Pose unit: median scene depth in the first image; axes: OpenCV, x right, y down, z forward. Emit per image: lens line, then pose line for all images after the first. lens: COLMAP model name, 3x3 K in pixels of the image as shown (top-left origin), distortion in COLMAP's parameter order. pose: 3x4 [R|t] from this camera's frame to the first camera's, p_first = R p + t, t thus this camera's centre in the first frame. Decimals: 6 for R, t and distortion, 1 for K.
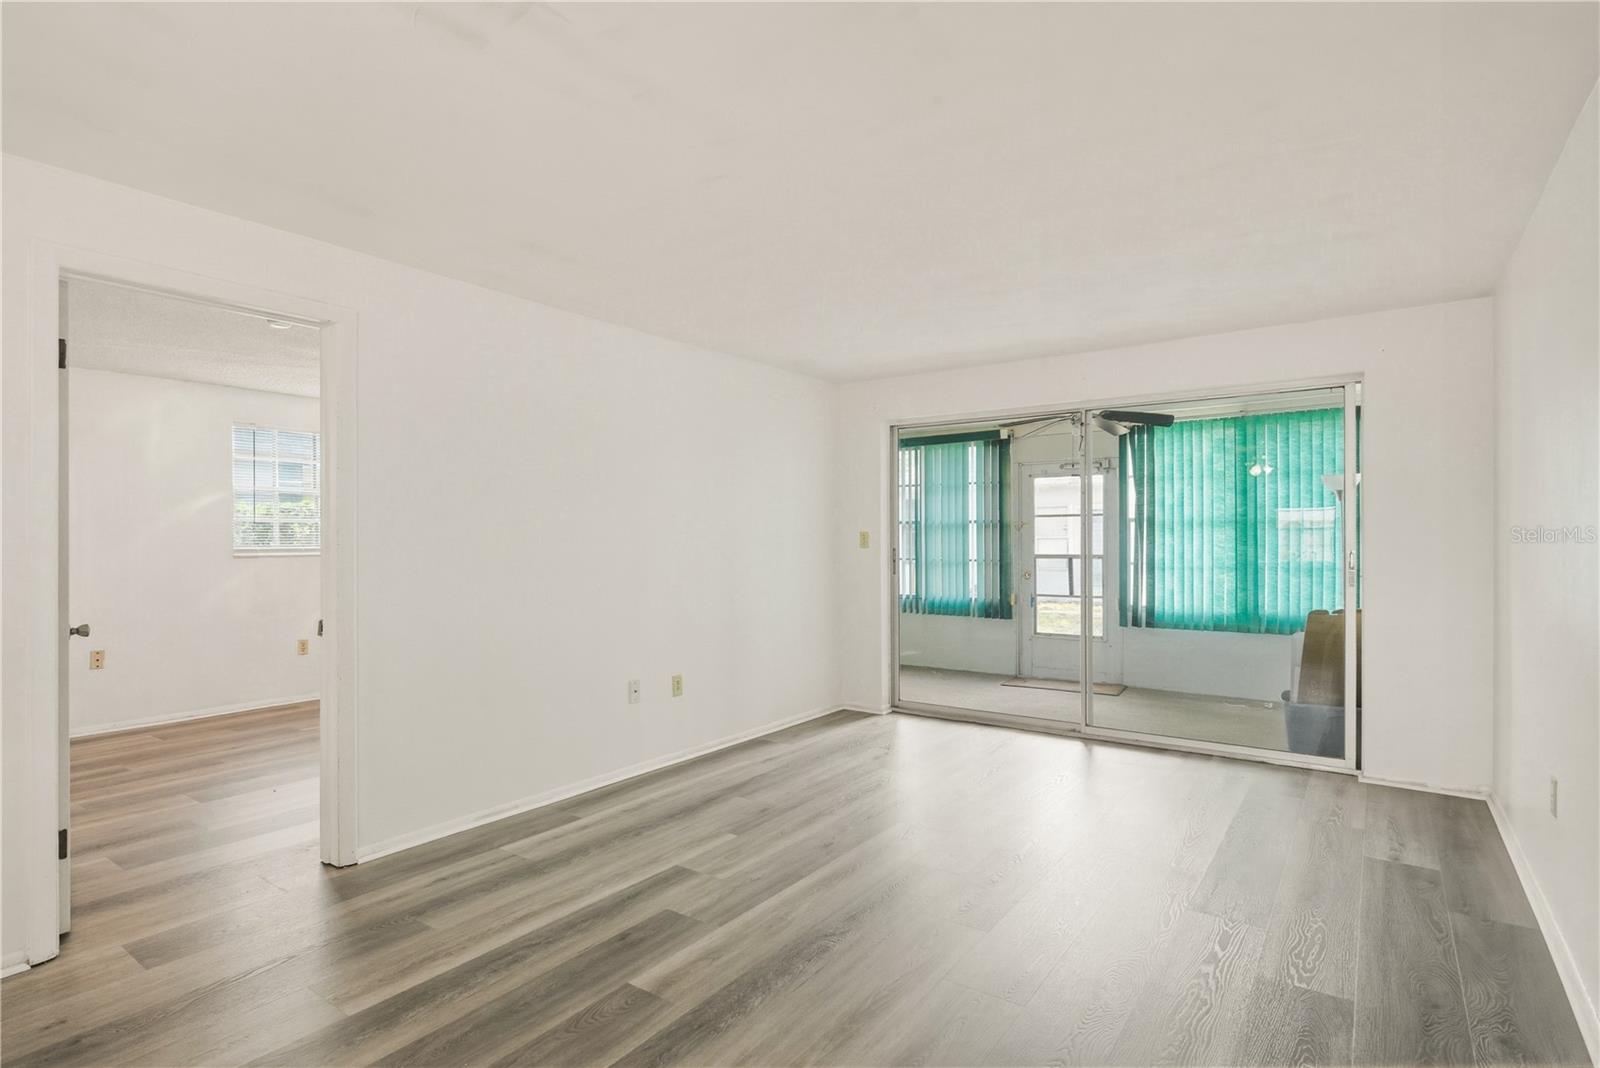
lens RADIAL K [[800.5, 0, 798.4], [0, 800.5, 537.1], [0, 0, 1]] dist [0.001637, -0.000124]
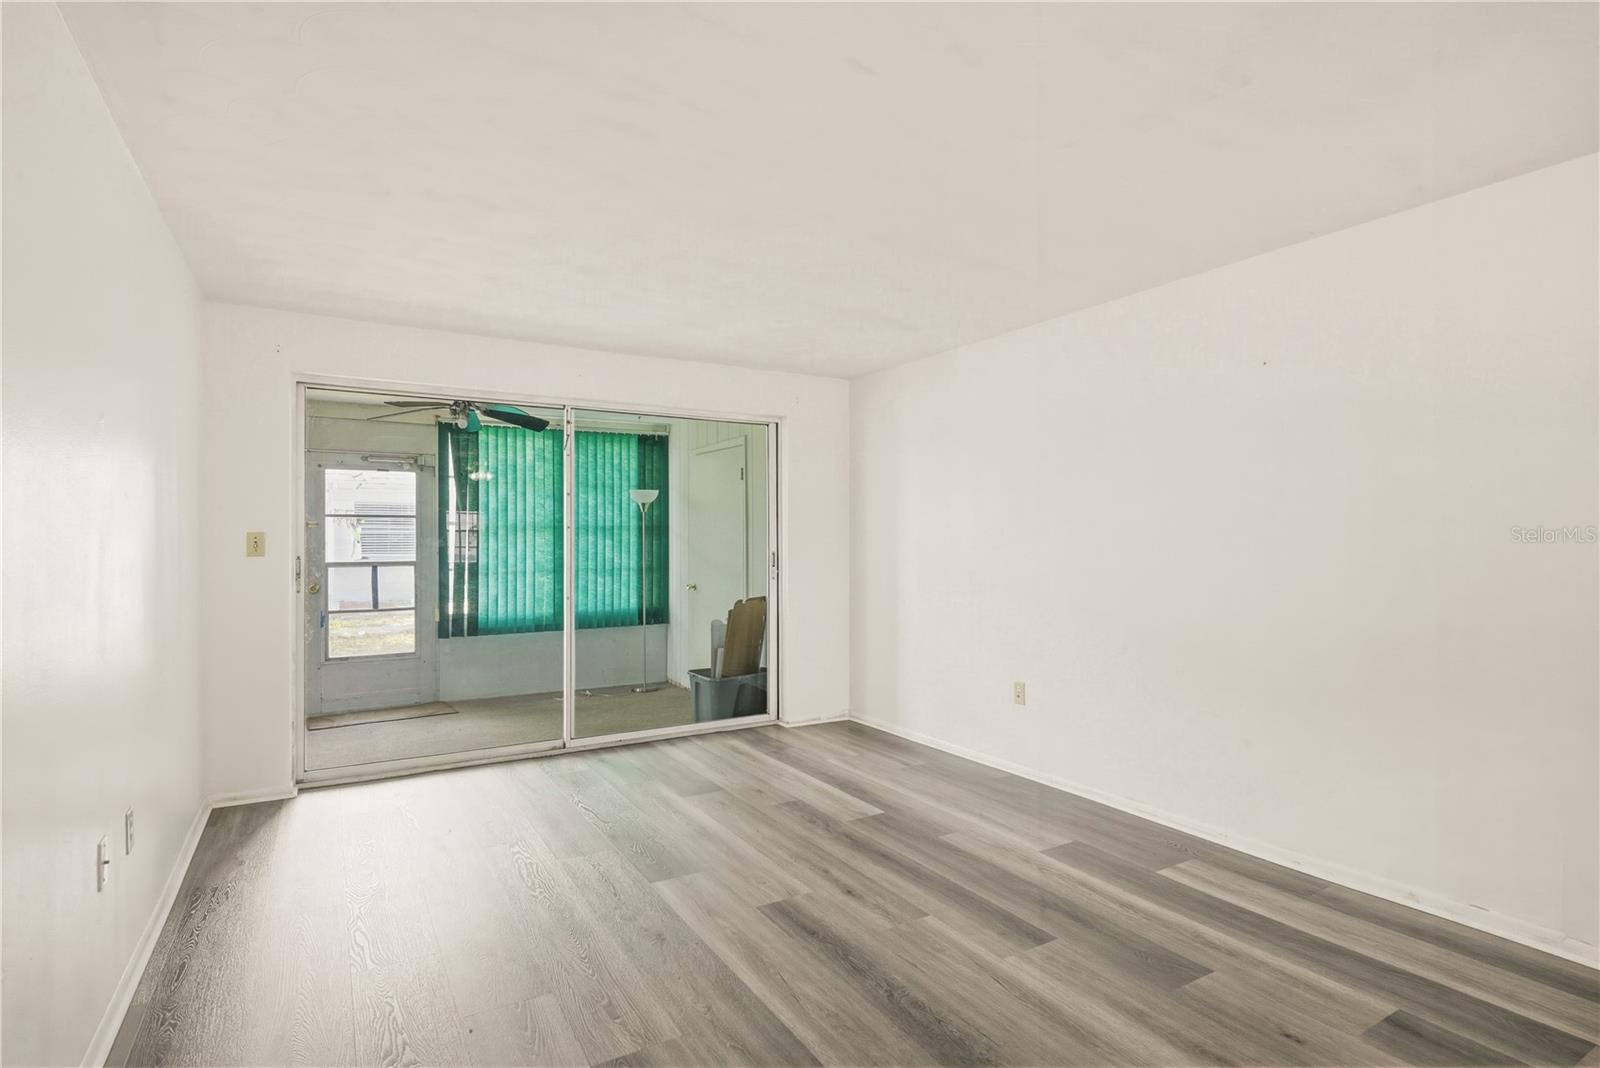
lens RADIAL K [[796.5, 0, 799.9], [0, 796.5, 542.9], [0, 0, 1]] dist [0.000641, -0.000532]
pose [[0.399284, 0.000970, 0.916827, -0.291354], [-0.001829, 0.999998, -0.000262, 0.000965], [-0.916826, -0.001572, 0.399285, 0.269027]]
